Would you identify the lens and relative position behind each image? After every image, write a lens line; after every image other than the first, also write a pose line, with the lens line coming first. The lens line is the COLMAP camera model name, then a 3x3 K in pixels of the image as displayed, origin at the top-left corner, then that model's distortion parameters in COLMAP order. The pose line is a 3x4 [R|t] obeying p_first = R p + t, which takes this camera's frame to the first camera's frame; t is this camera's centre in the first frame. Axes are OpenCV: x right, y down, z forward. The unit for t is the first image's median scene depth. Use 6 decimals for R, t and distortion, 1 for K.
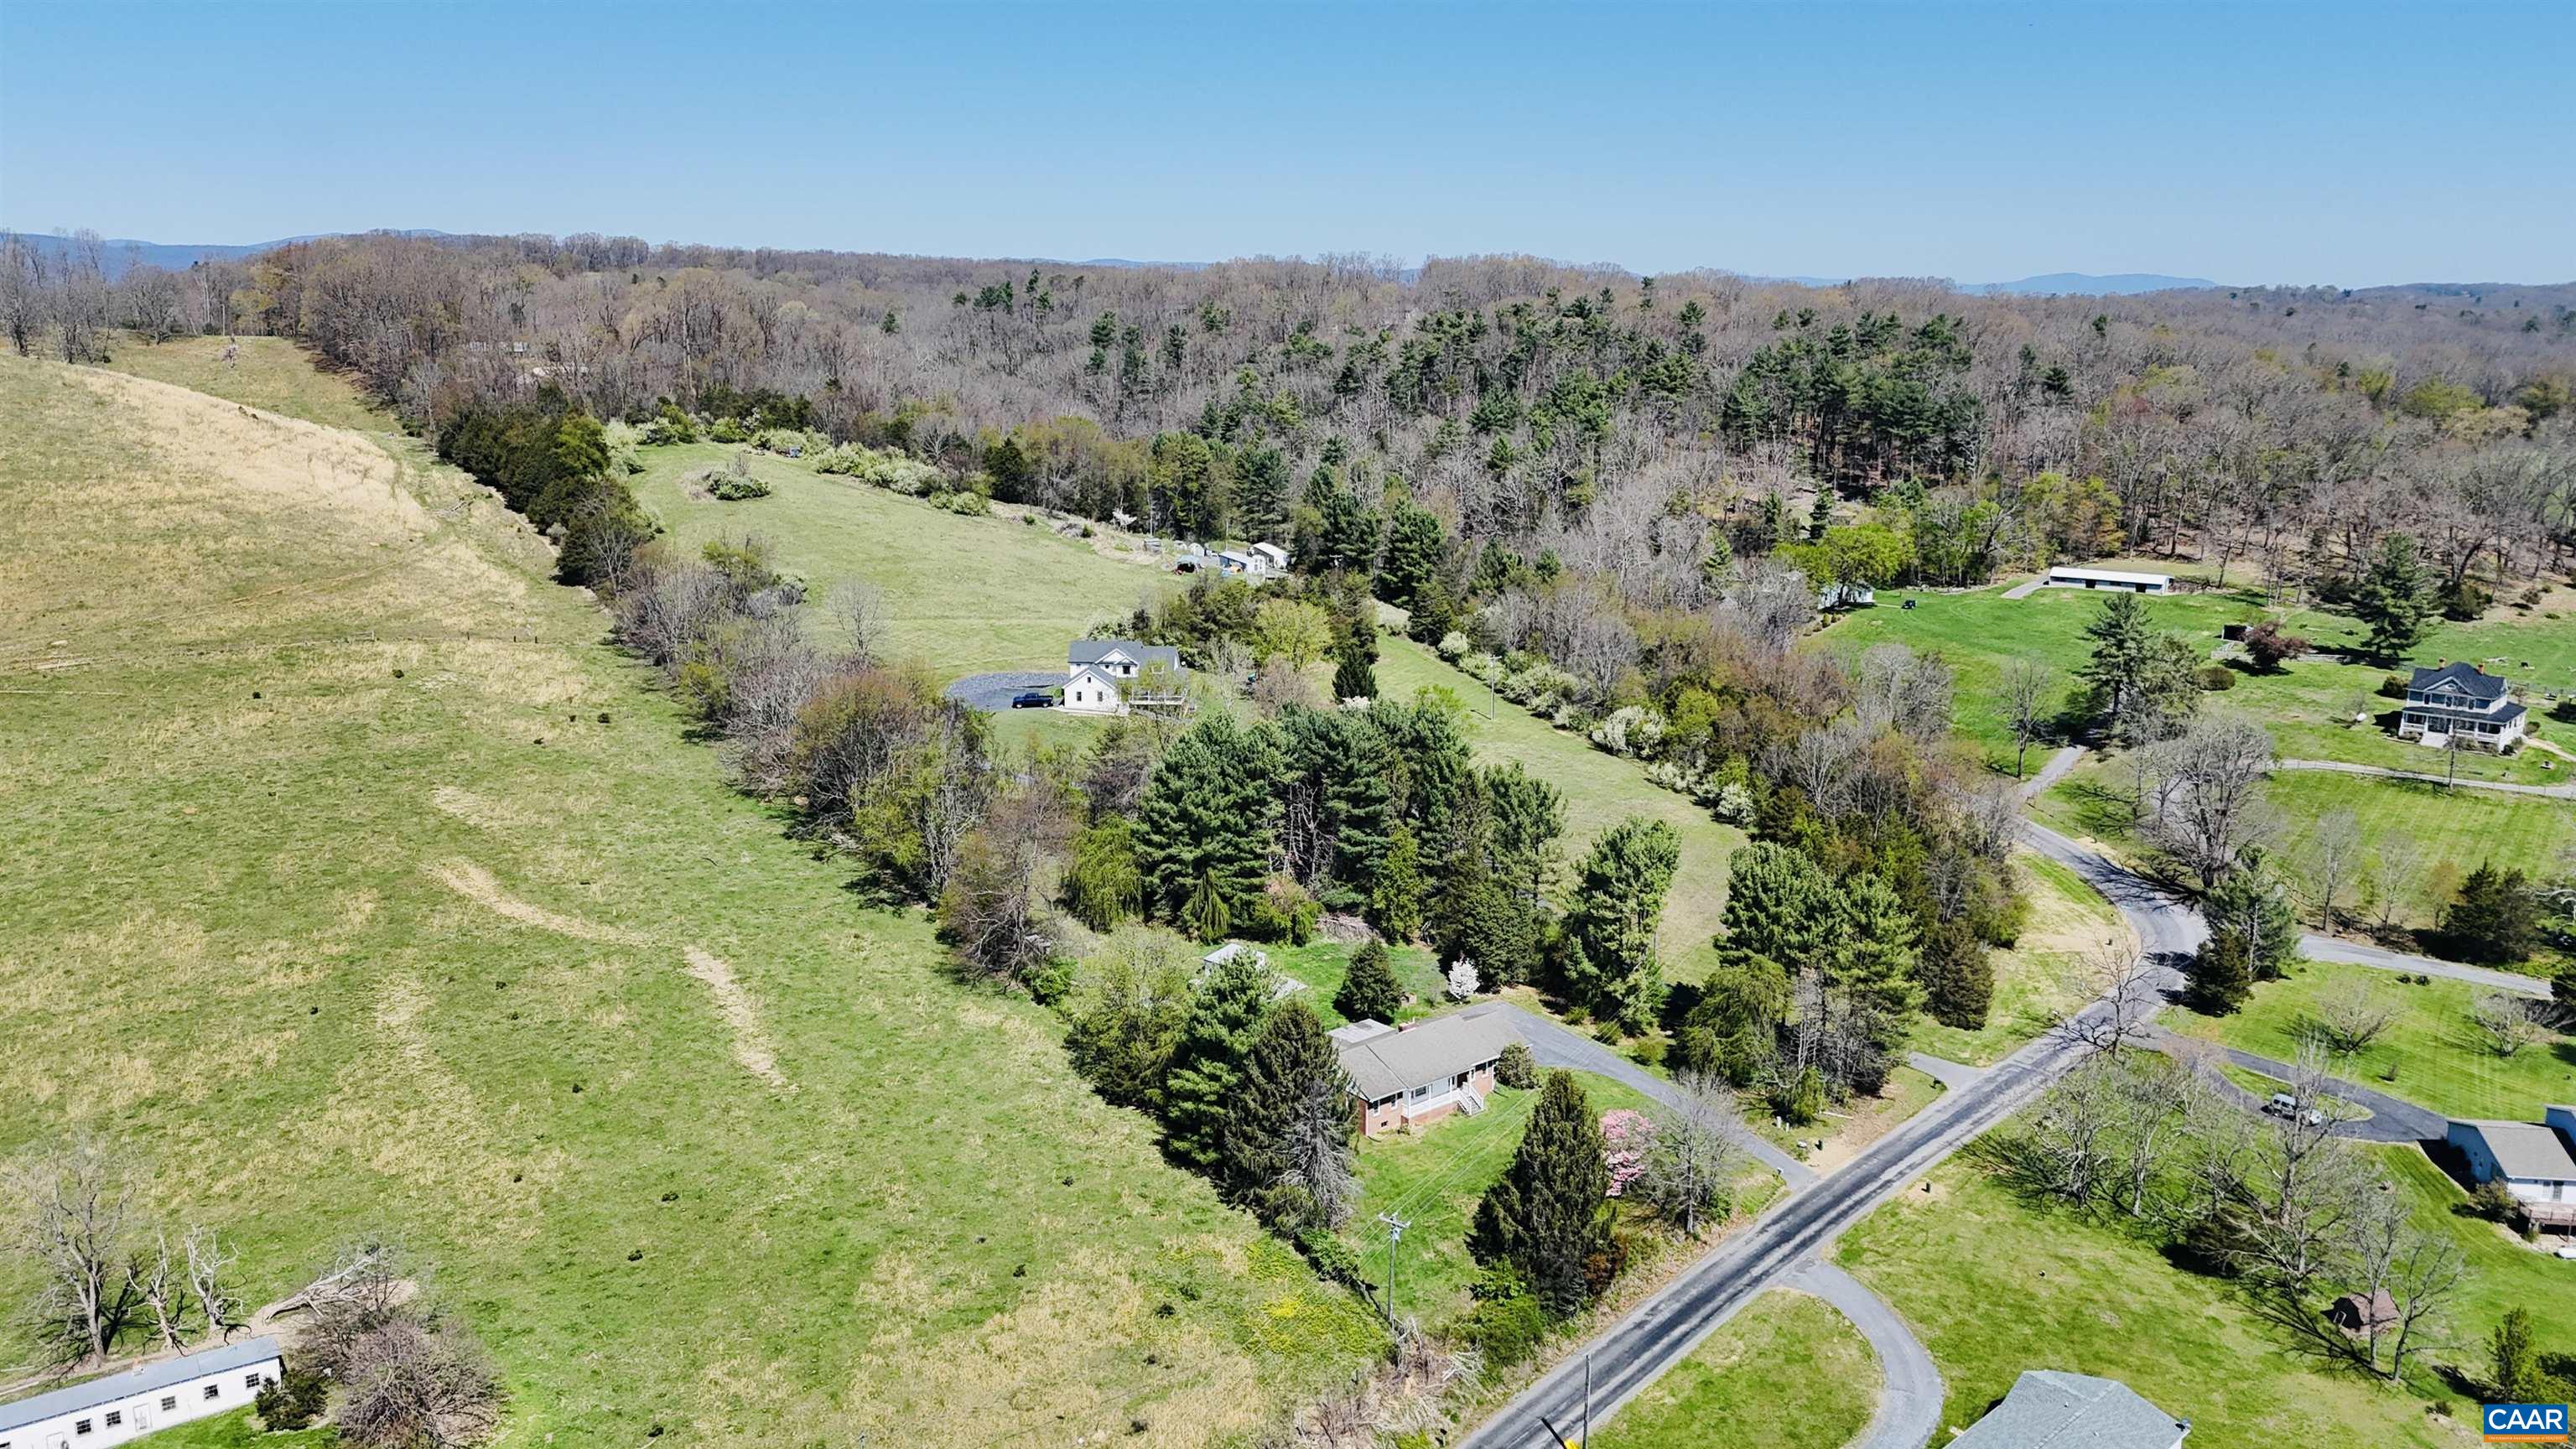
lens RADIAL K [[1898.4, 0, 1307.6], [0, 1898.4, 728.2], [0, 0, 1]] dist [0.079966, -0.081927]
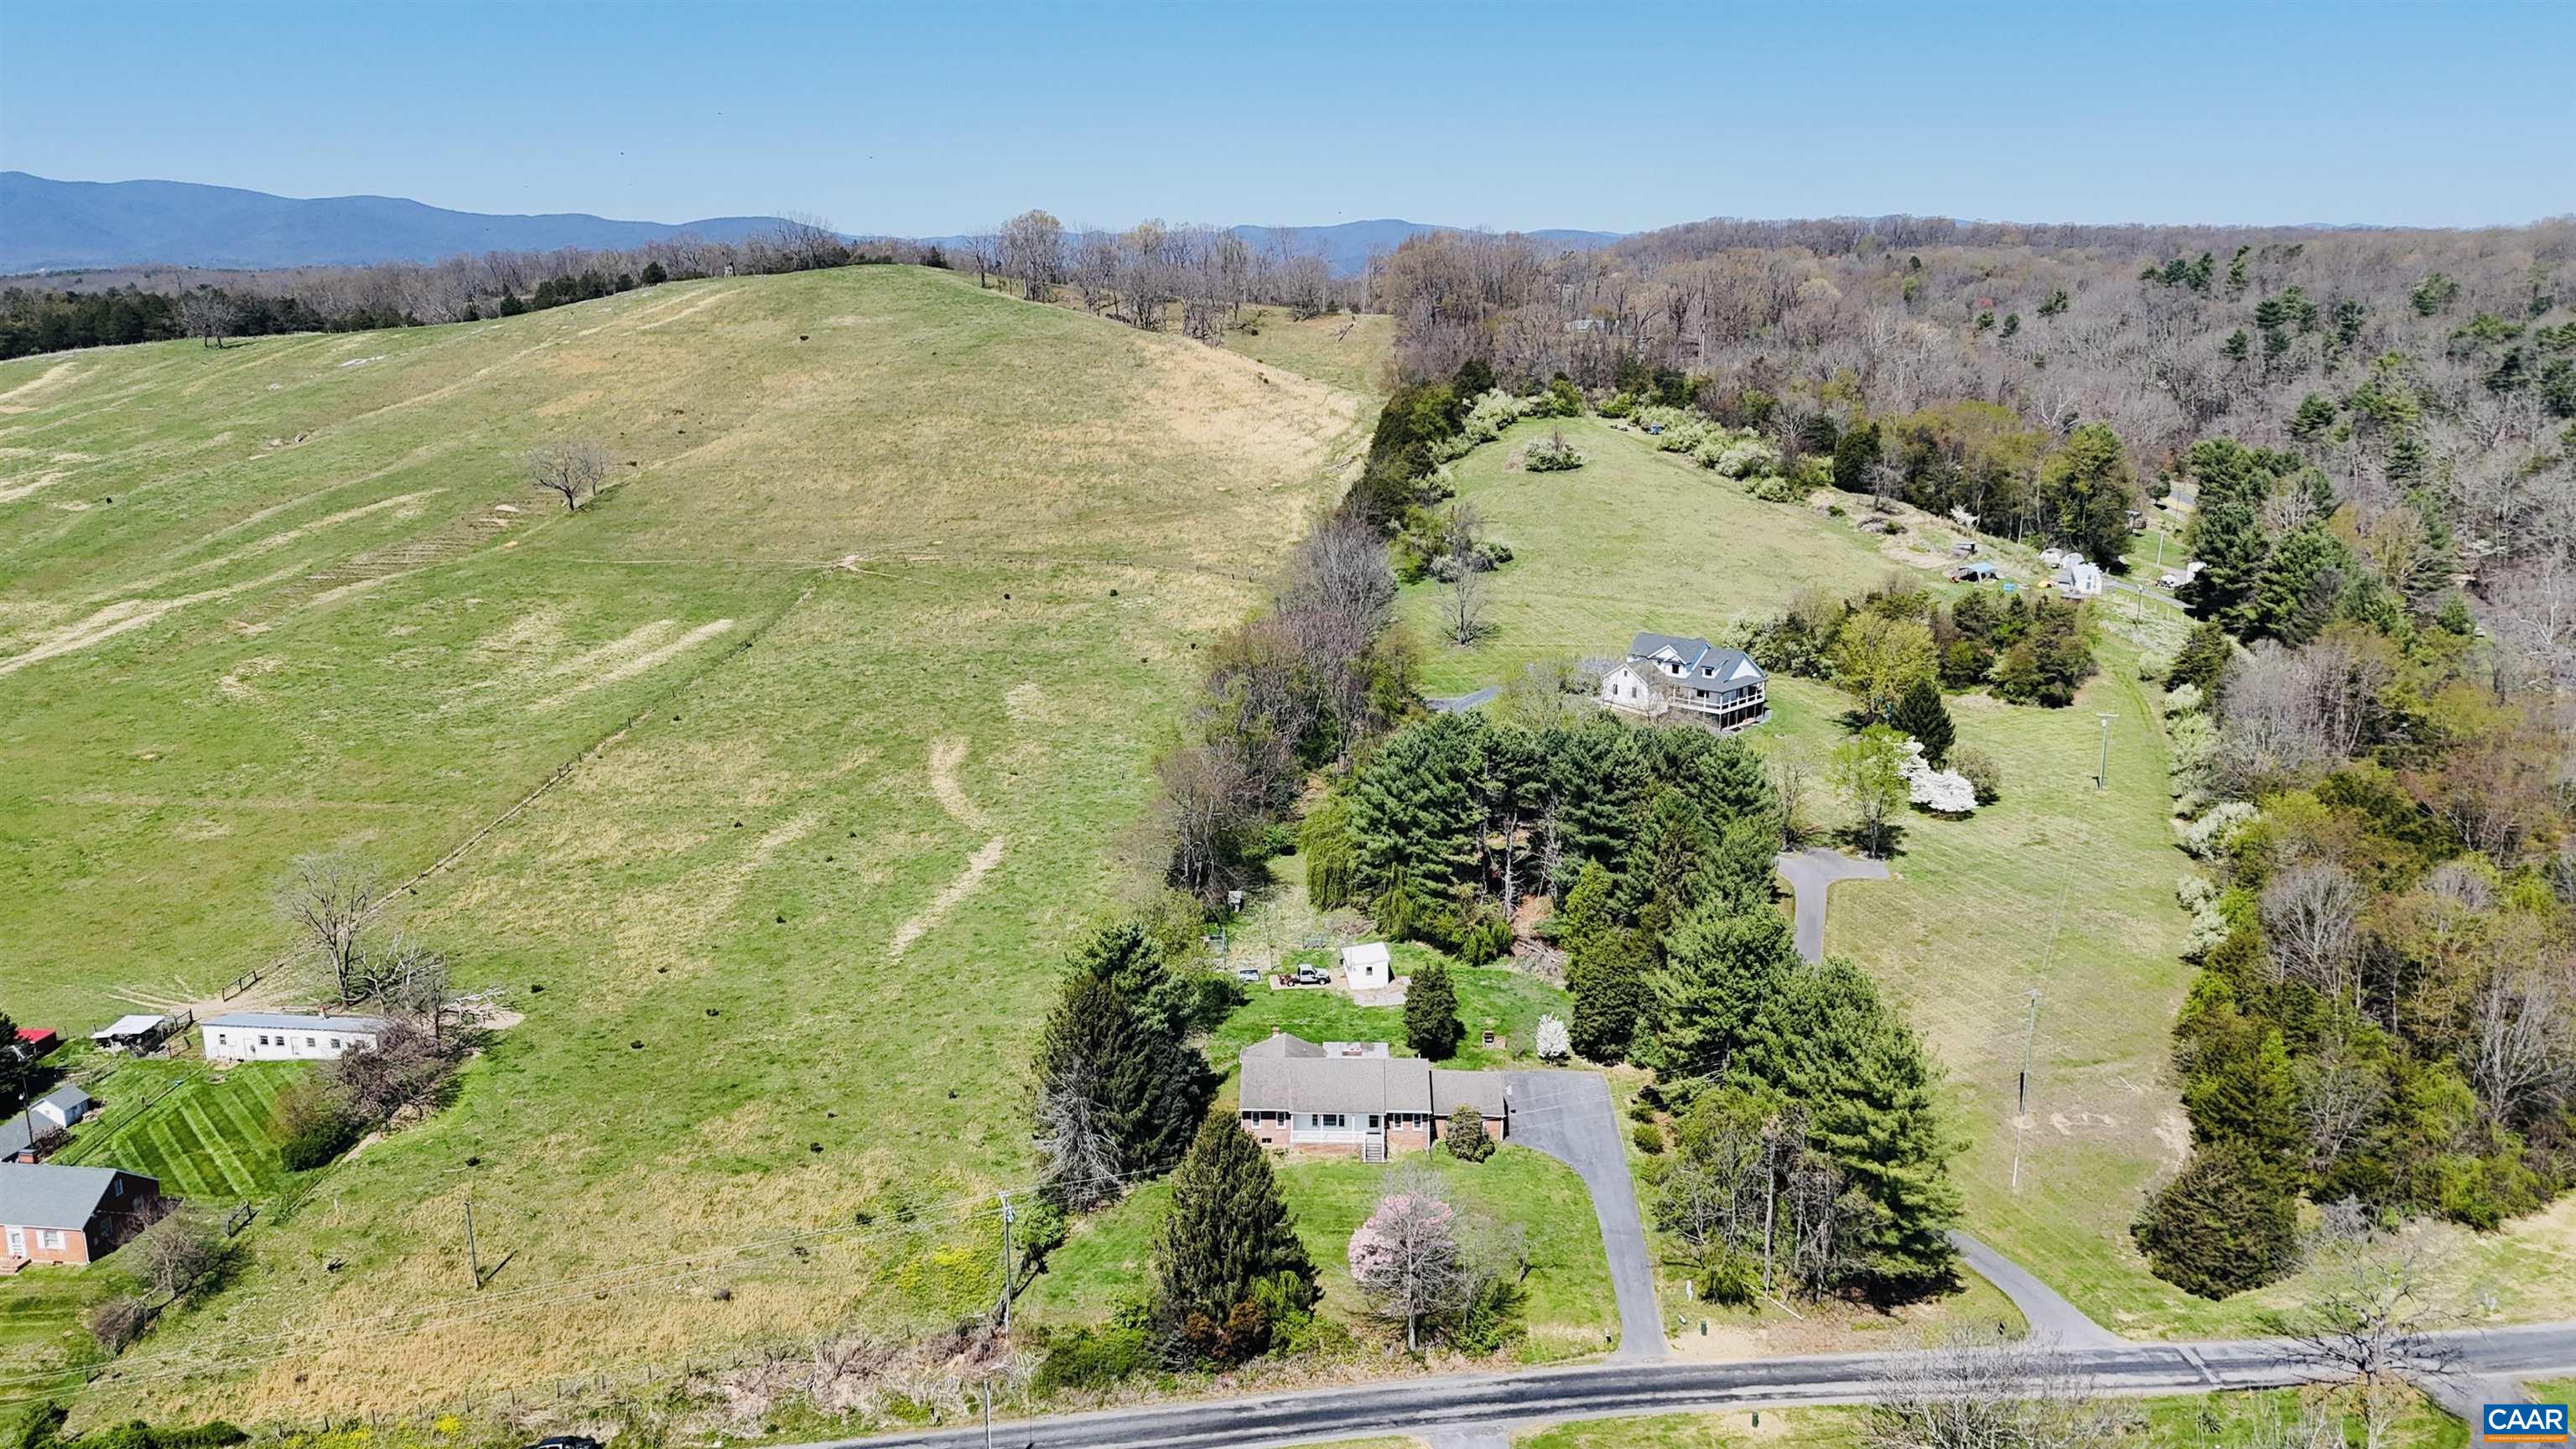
lens RADIAL K [[1898.4, 0, 1296.7], [0, 1898.4, 721.2], [0, 0, 1]] dist [0.079966, -0.081927]
pose [[0.752026, 0.148056, -0.642290, 0.636213], [-0.143962, 0.987814, 0.059146, -0.057931], [0.643220, 0.047986, 0.764176, 0.273191]]
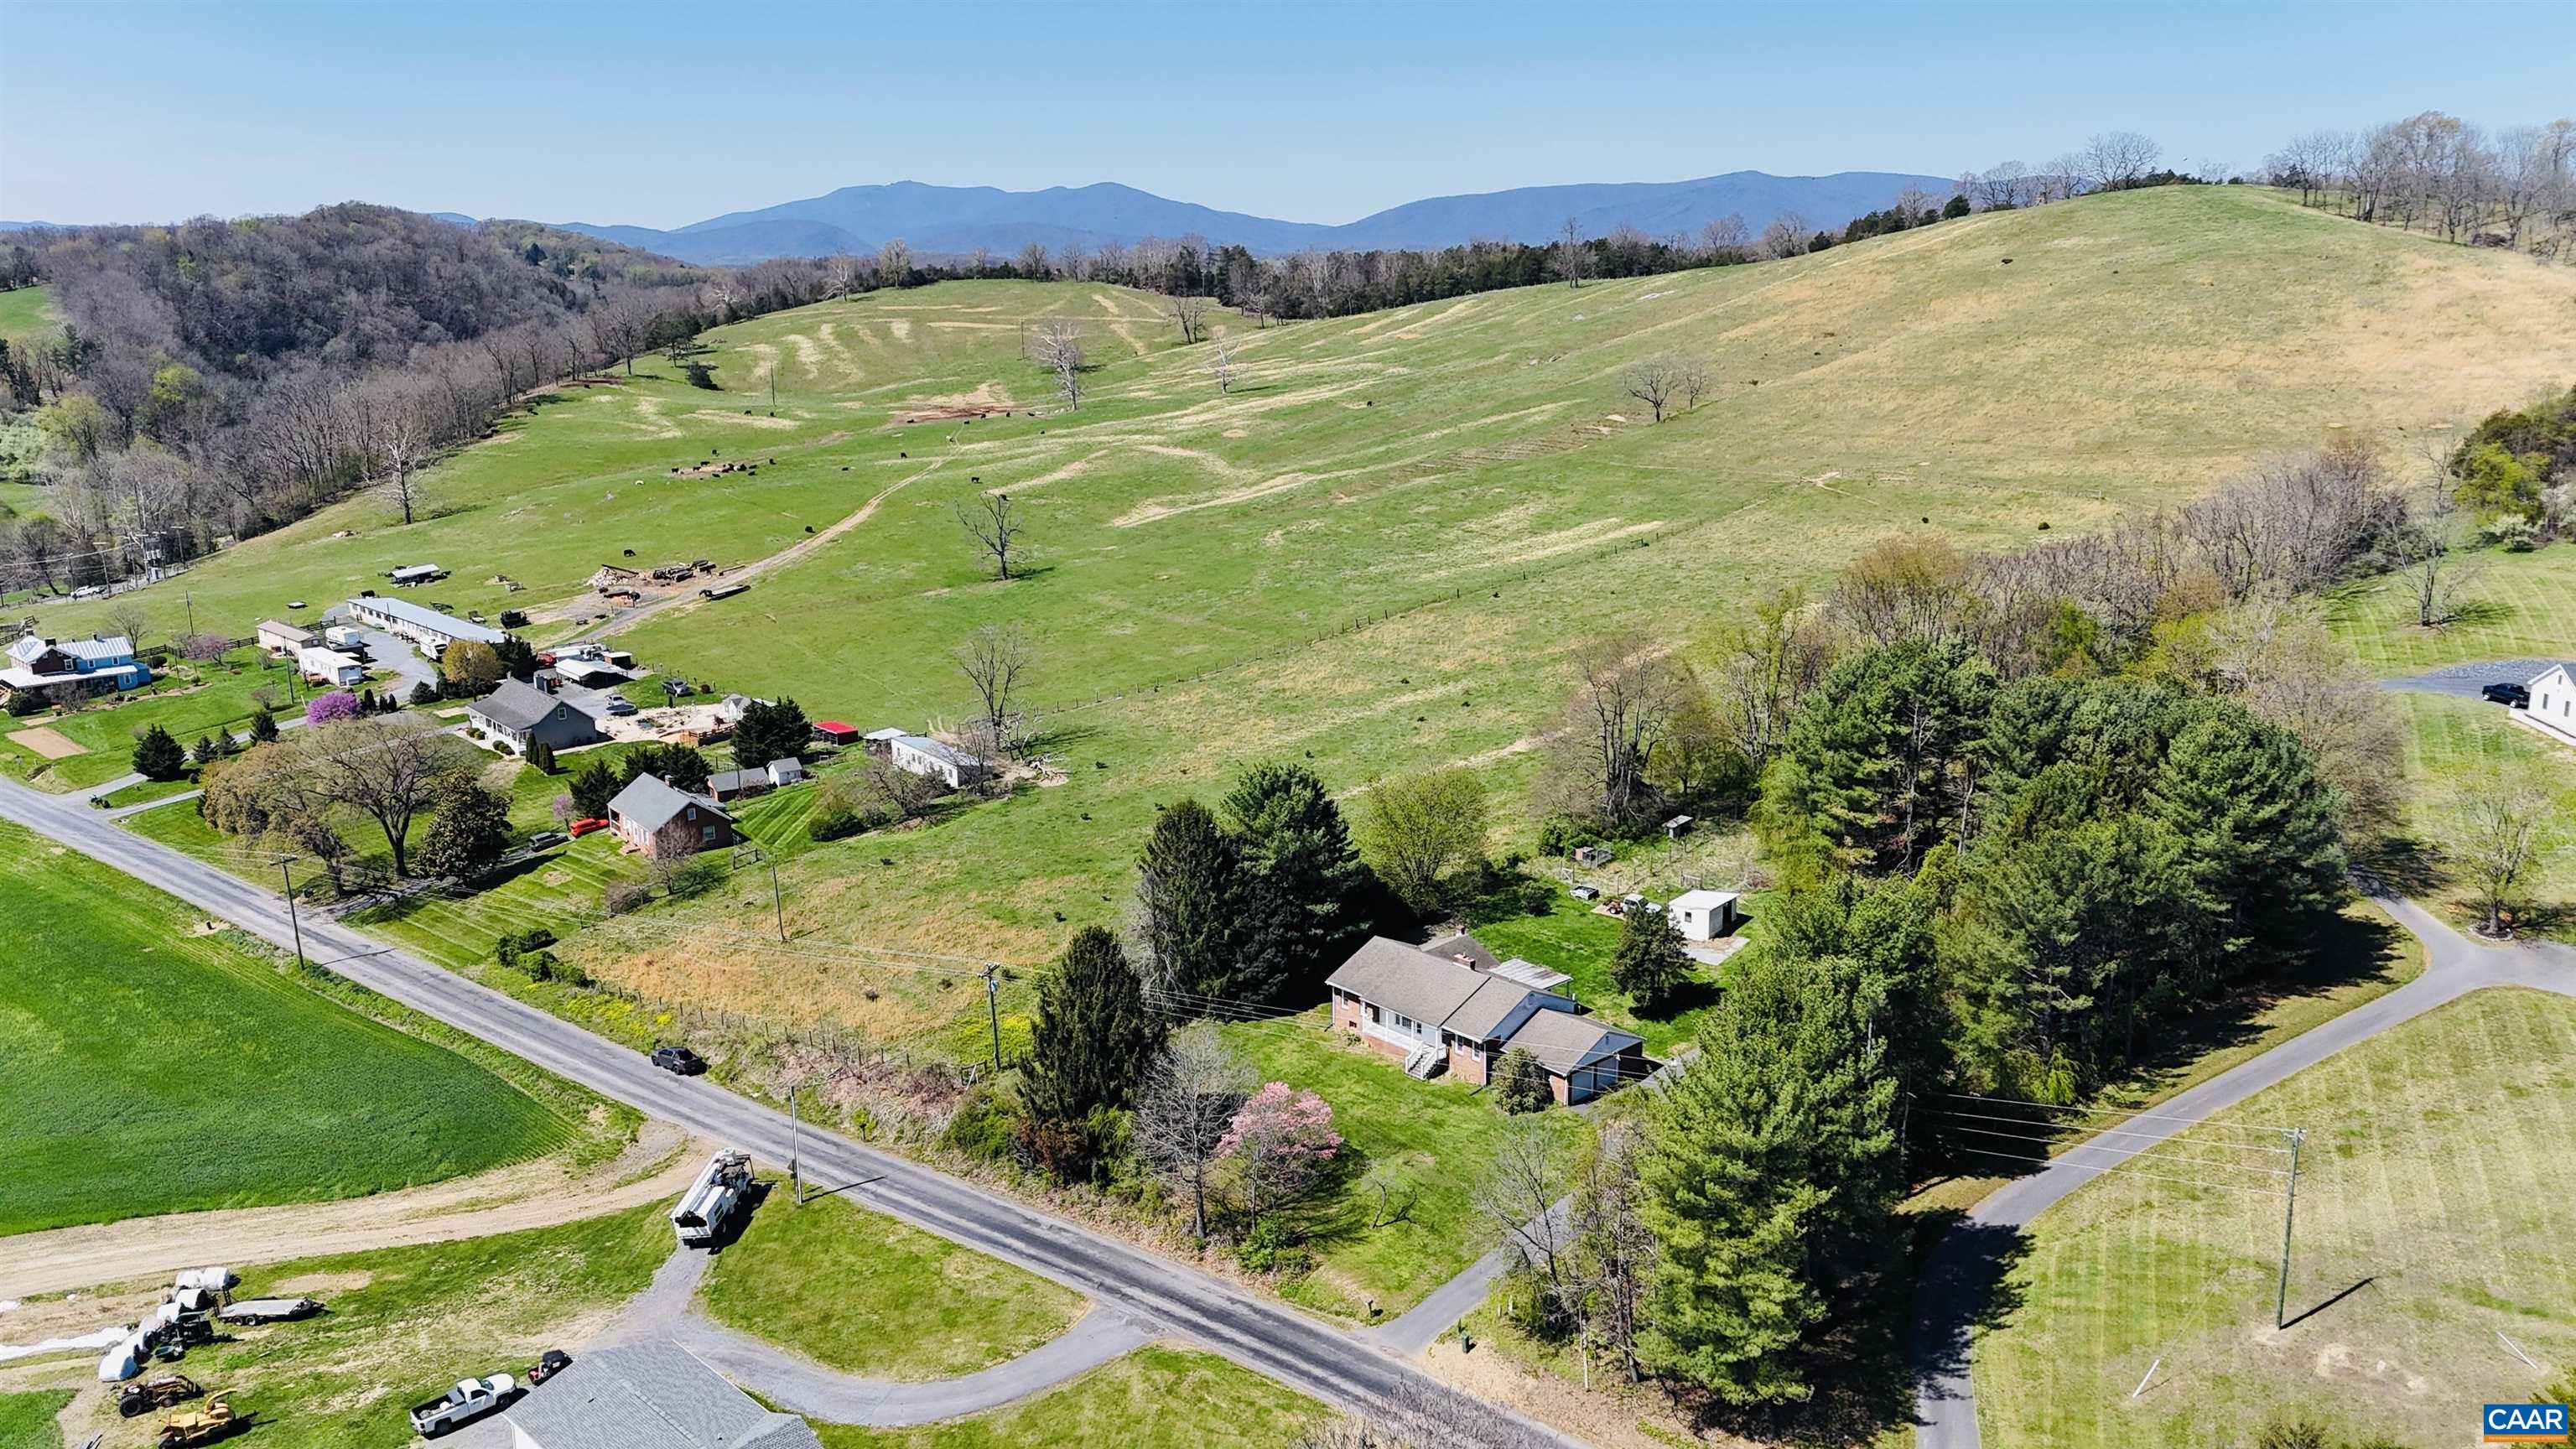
lens RADIAL K [[1898.4, 0, 1286.7], [0, 1898.4, 724.6], [0, 0, 1]] dist [0.079966, -0.081927]
pose [[0.043114, 0.231057, -0.971984, 0.861483], [-0.207291, 0.953786, 0.217536, -0.108032], [0.977329, 0.192104, 0.089018, 0.870937]]
